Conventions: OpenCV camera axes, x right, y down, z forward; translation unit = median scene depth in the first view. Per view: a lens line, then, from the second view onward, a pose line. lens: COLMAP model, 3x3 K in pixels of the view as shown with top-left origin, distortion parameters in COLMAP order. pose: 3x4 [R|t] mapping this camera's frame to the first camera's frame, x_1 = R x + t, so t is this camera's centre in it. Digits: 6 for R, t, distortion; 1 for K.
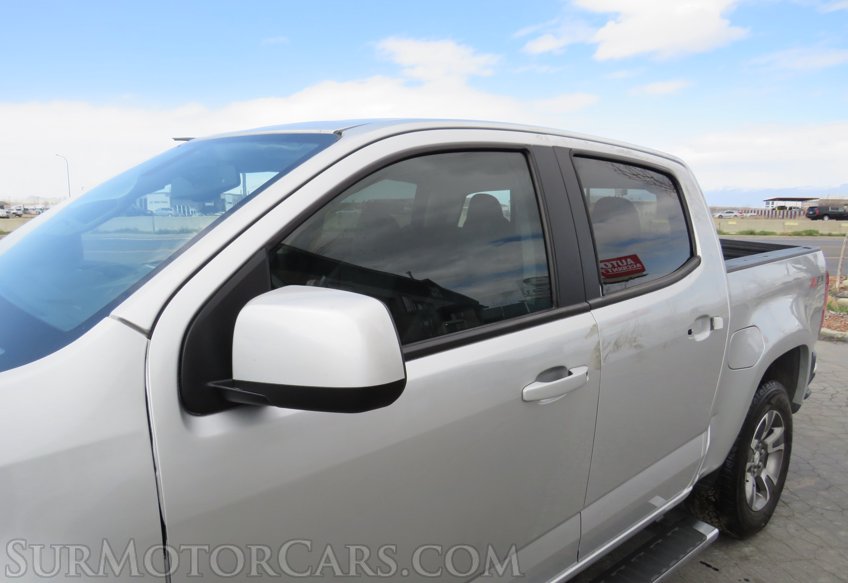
lens RADIAL K [[601.9, 0, 419.8], [0, 601.9, 294.7], [0, 0, 1]] dist [-0.044962, 0.017359]
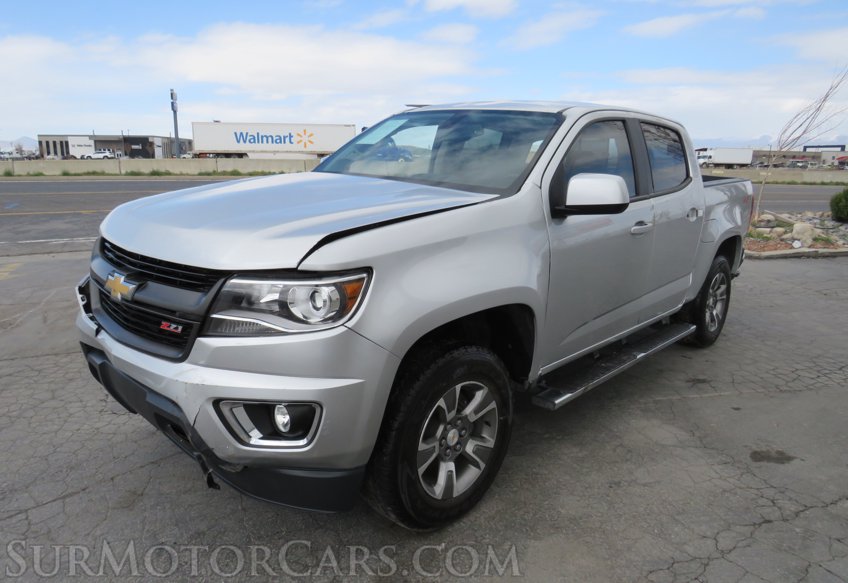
lens RADIAL K [[601.9, 0, 428.6], [0, 601.9, 295.7], [0, 0, 1]] dist [-0.044962, 0.017359]
pose [[0.993222, -0.014554, 0.115319, -0.432298], [0.004324, 0.996069, 0.088472, 0.103928], [-0.116154, -0.087373, 0.989381, -0.594693]]
